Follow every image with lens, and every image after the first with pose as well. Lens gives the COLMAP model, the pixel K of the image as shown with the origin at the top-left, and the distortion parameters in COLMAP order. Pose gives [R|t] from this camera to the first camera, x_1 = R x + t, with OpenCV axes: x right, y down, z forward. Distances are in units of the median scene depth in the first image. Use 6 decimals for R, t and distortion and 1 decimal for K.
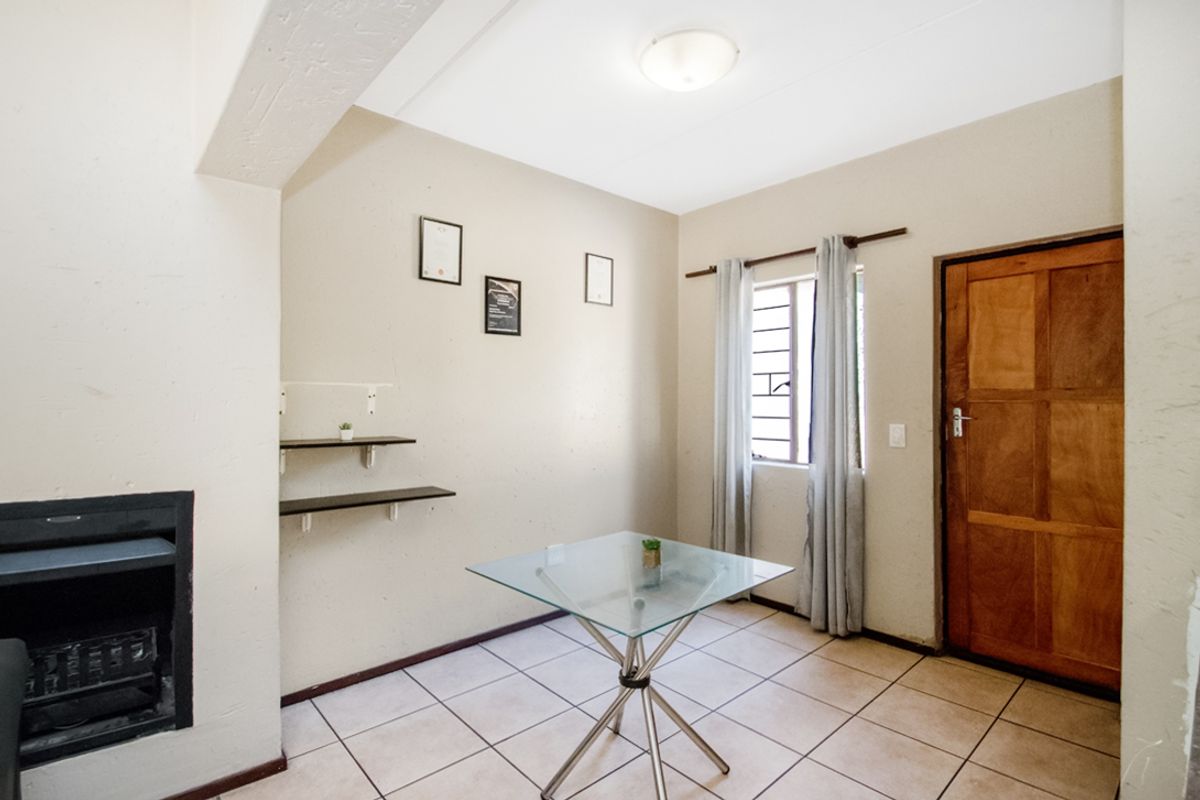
lens RADIAL K [[555.3, 0, 591.4], [0, 555.3, 396.0], [0, 0, 1]] dist [-0.025249, -0.000786]
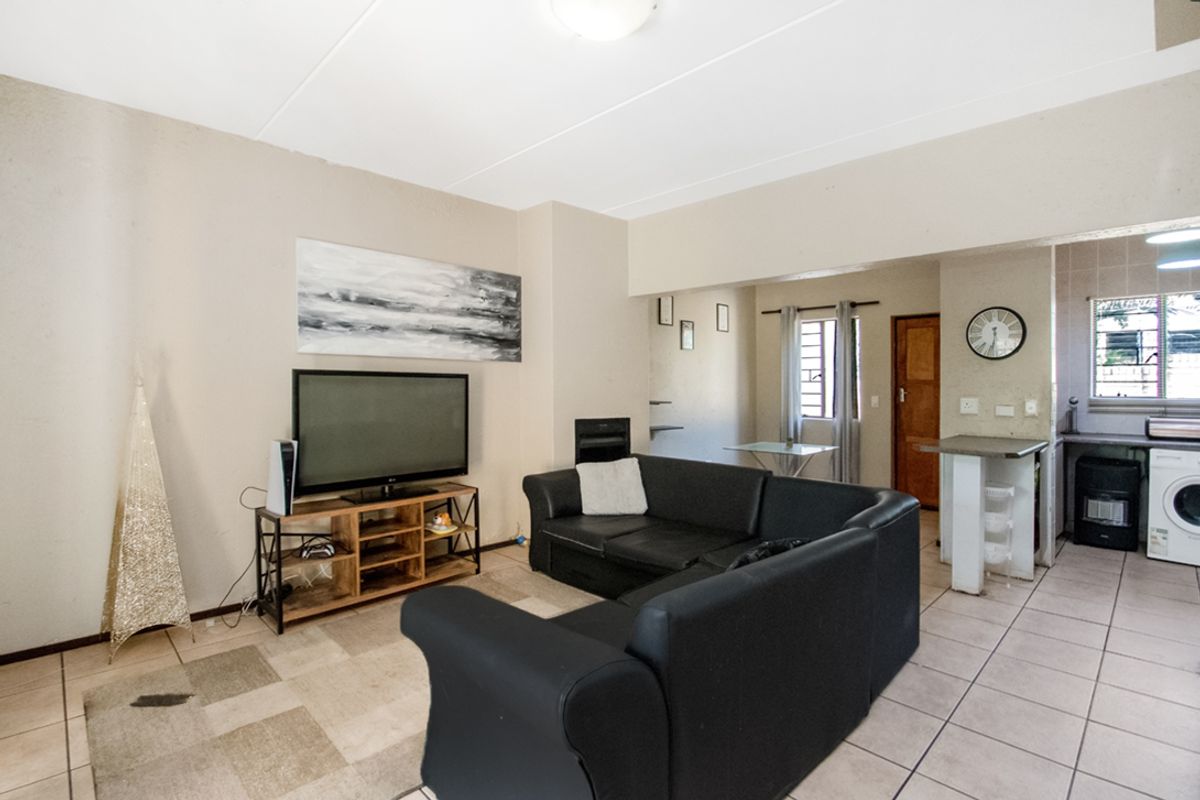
lens RADIAL K [[555.3, 0, 675.4], [0, 555.3, 375.7], [0, 0, 1]] dist [-0.025249, -0.000786]
pose [[0.990640, 0.004351, 0.136434, -0.409772], [-0.003198, 0.999957, -0.008671, -0.004373], [-0.136466, 0.008153, 0.990611, -0.836117]]
